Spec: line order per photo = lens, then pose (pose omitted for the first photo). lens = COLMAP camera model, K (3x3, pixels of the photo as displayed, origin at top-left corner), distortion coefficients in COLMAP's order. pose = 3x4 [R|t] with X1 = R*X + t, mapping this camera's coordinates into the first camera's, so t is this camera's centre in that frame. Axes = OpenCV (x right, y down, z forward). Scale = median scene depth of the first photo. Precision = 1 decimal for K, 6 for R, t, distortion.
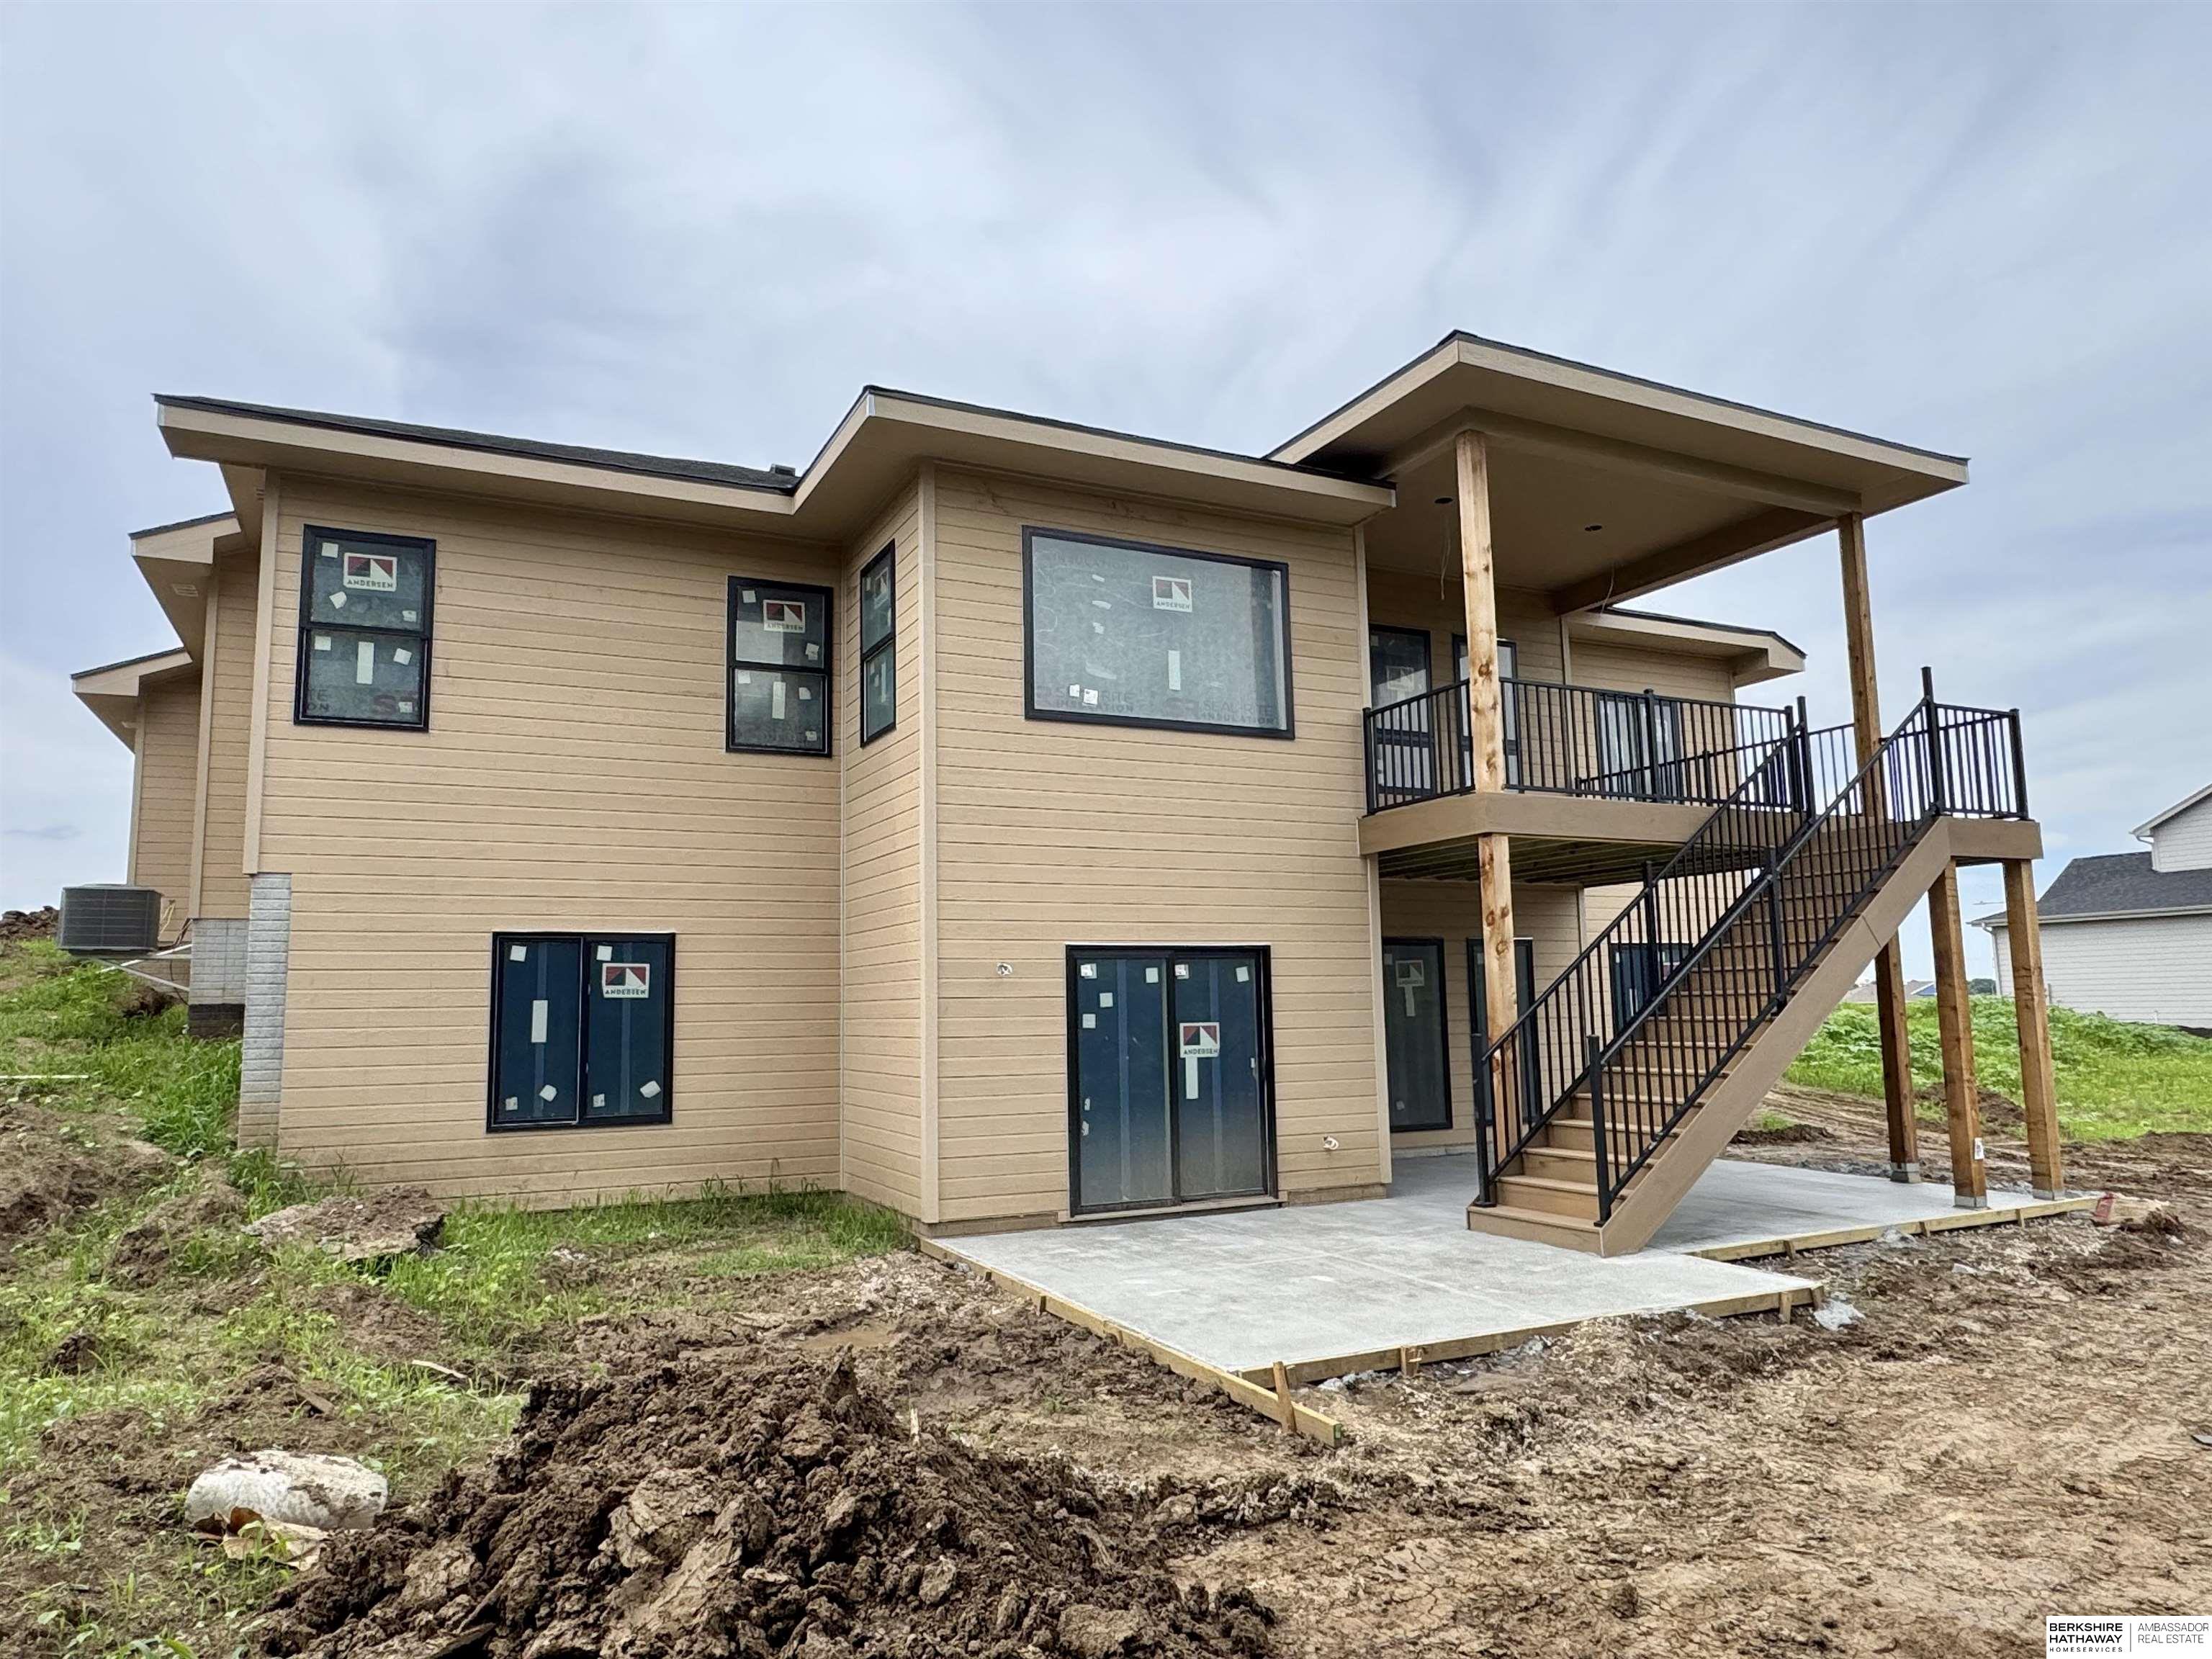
lens RADIAL K [[1410.5, 0, 1095.1], [0, 1410.5, 841.5], [0, 0, 1]] dist [-0.070934, 0.024470]
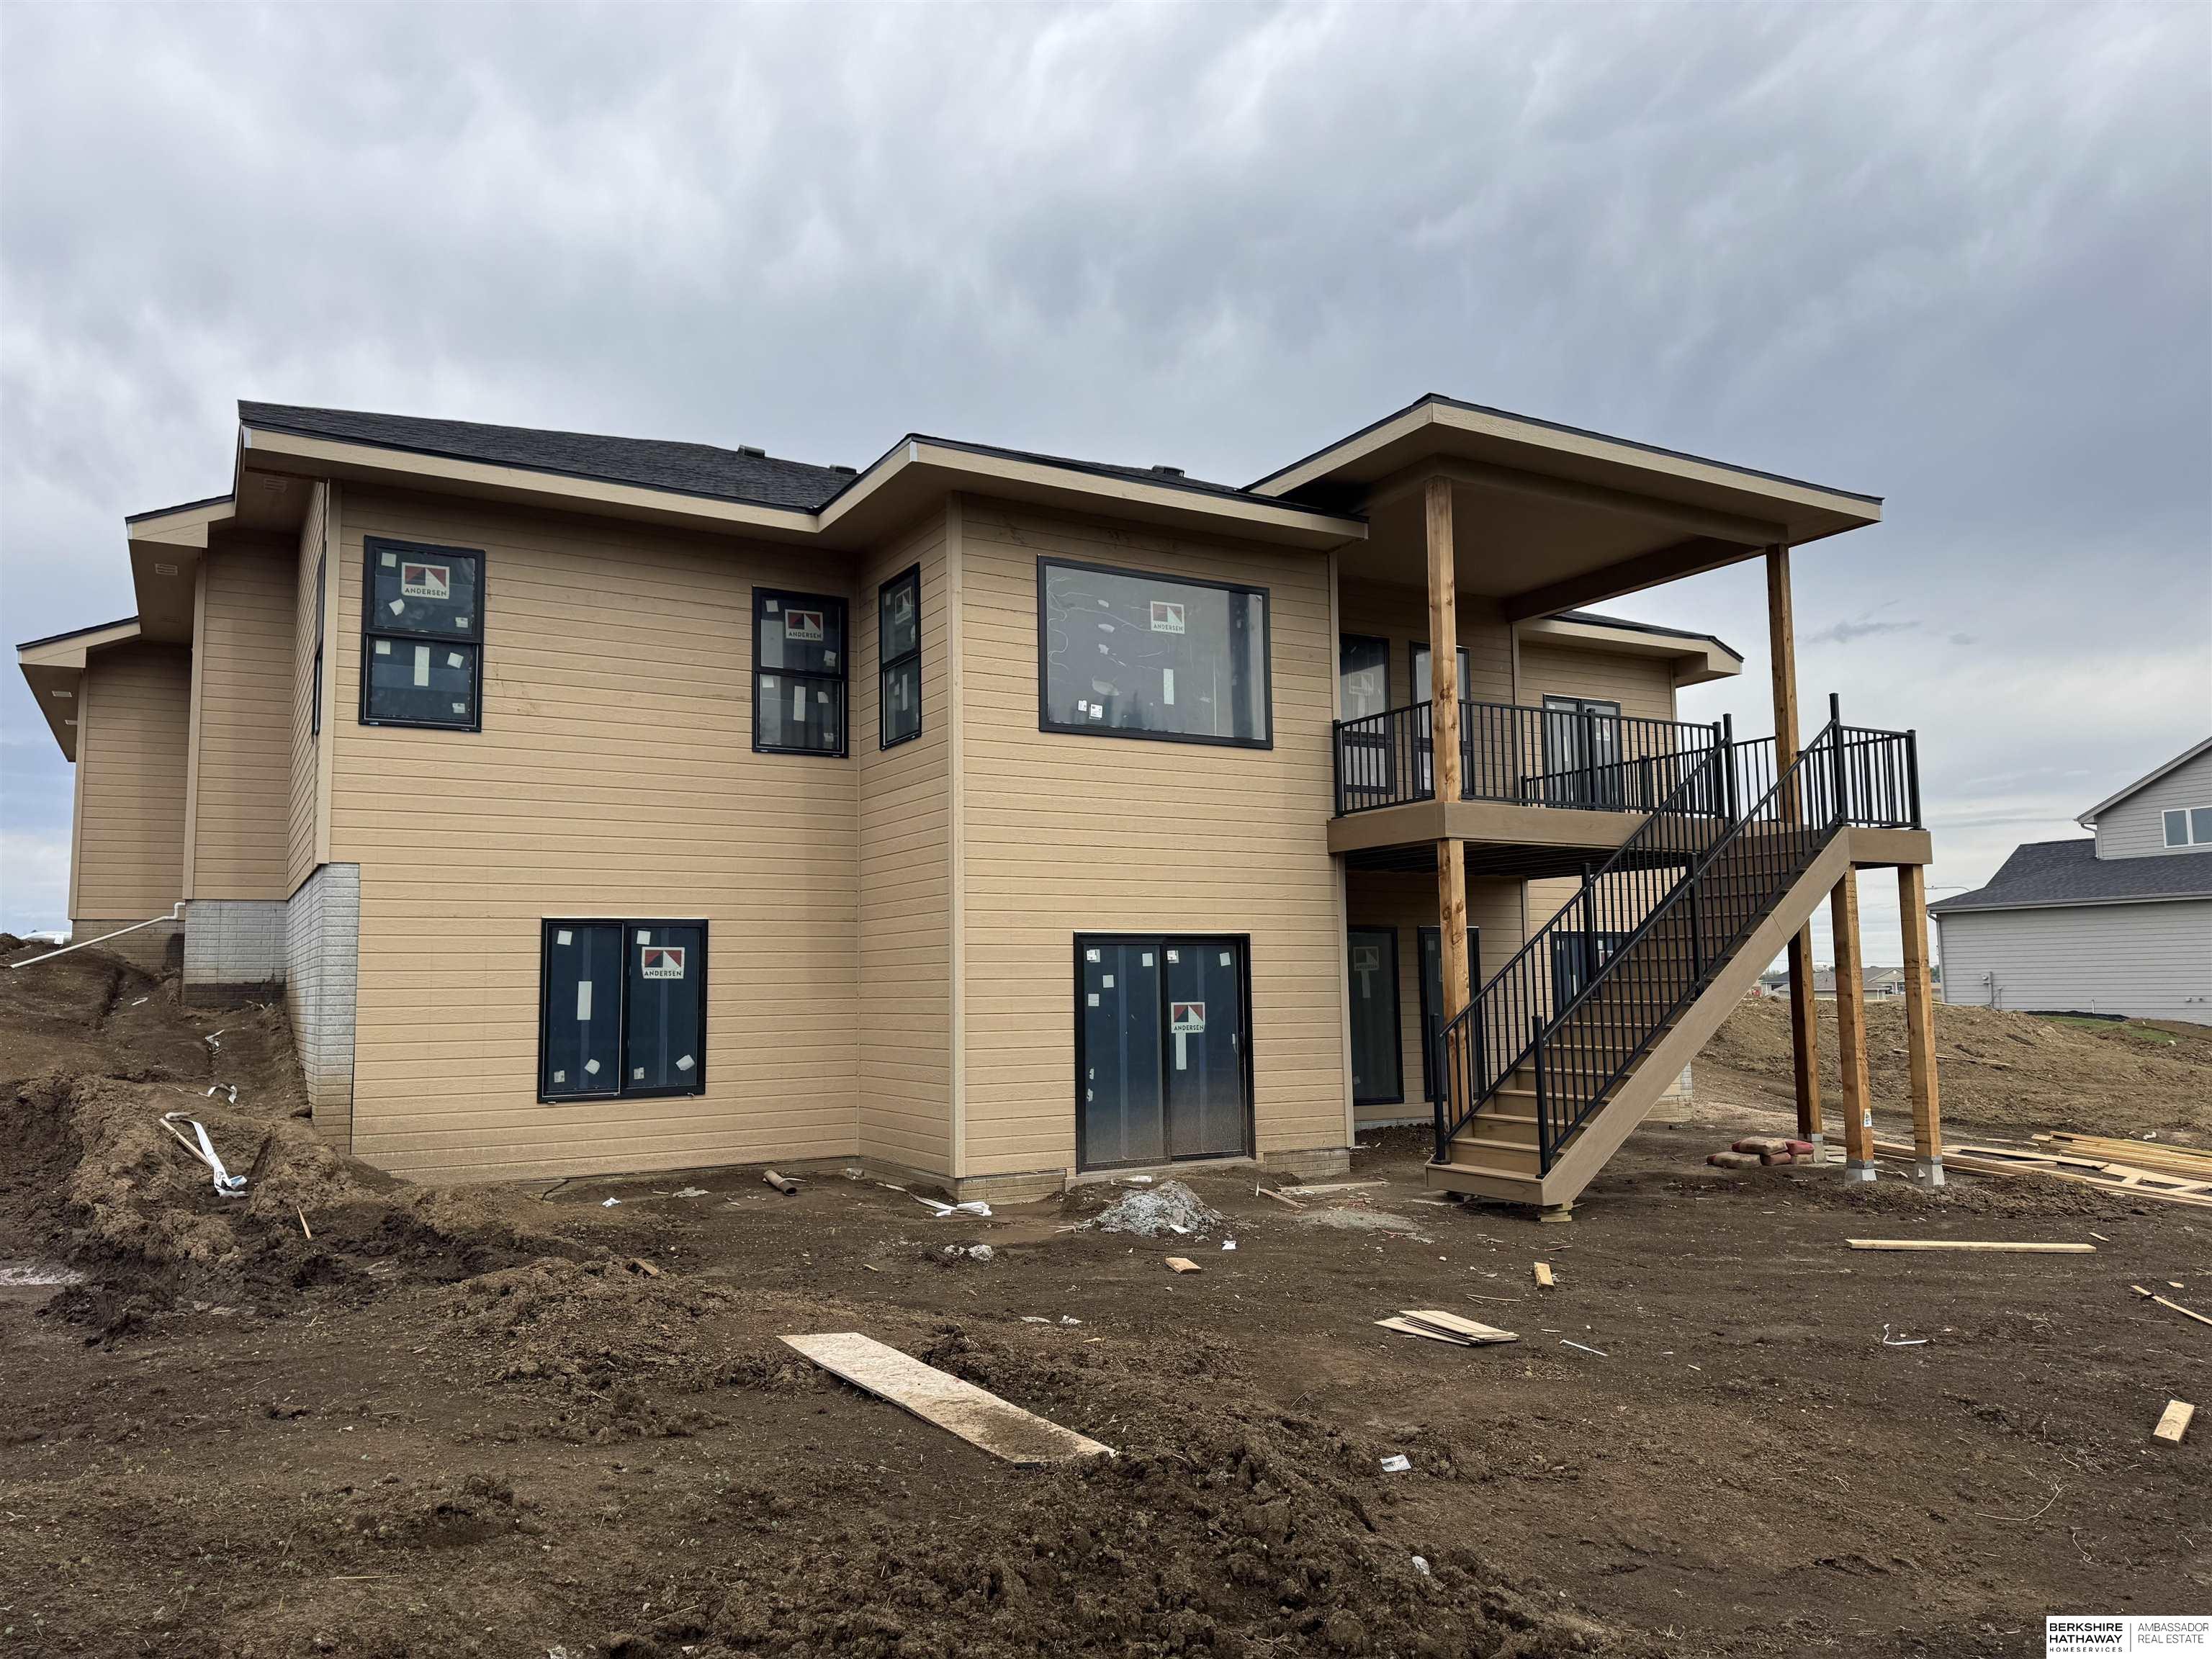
lens RADIAL K [[1548.3, 0, 1092.7], [0, 1548.3, 826.7], [0, 0, 1]] dist [-0.016451, -0.033294]
pose [[0.997955, 0.011114, 0.062949, -0.079745], [-0.011956, 0.999844, 0.013015, -0.025847], [-0.062795, -0.013741, 0.997932, -0.218638]]
